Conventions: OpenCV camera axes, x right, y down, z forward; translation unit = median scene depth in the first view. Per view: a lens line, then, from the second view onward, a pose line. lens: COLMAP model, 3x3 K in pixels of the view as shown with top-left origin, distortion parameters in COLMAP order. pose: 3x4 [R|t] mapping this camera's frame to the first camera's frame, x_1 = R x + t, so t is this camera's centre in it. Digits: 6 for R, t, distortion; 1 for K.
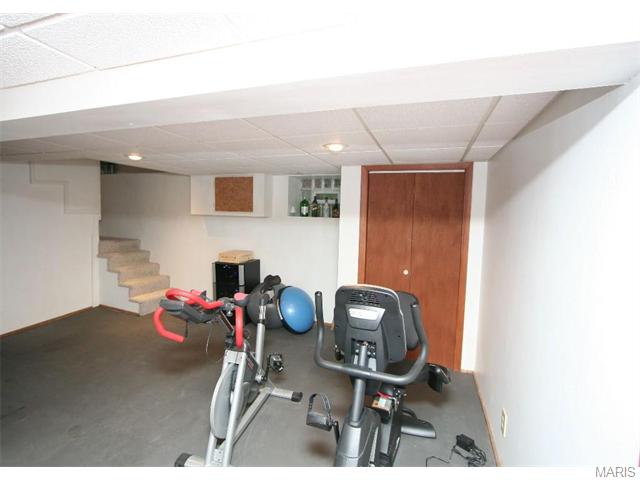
lens RADIAL K [[318.2, 0, 313.3], [0, 318.2, 237.8], [0, 0, 1]] dist [-0.002038, 0.000571]
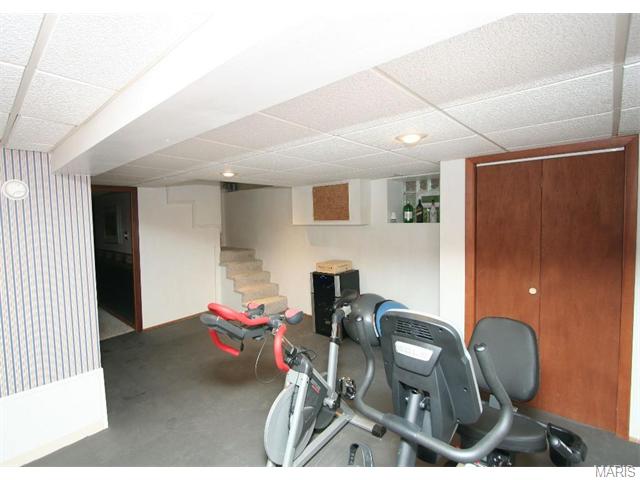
lens RADIAL K [[318.2, 0, 323.3], [0, 318.2, 239.4], [0, 0, 1]] dist [-0.002038, 0.000571]
pose [[0.924694, -0.018391, -0.380268, 0.121867], [0.011247, 0.999716, -0.021000, -0.004997], [0.380546, 0.015142, 0.924638, 0.107439]]
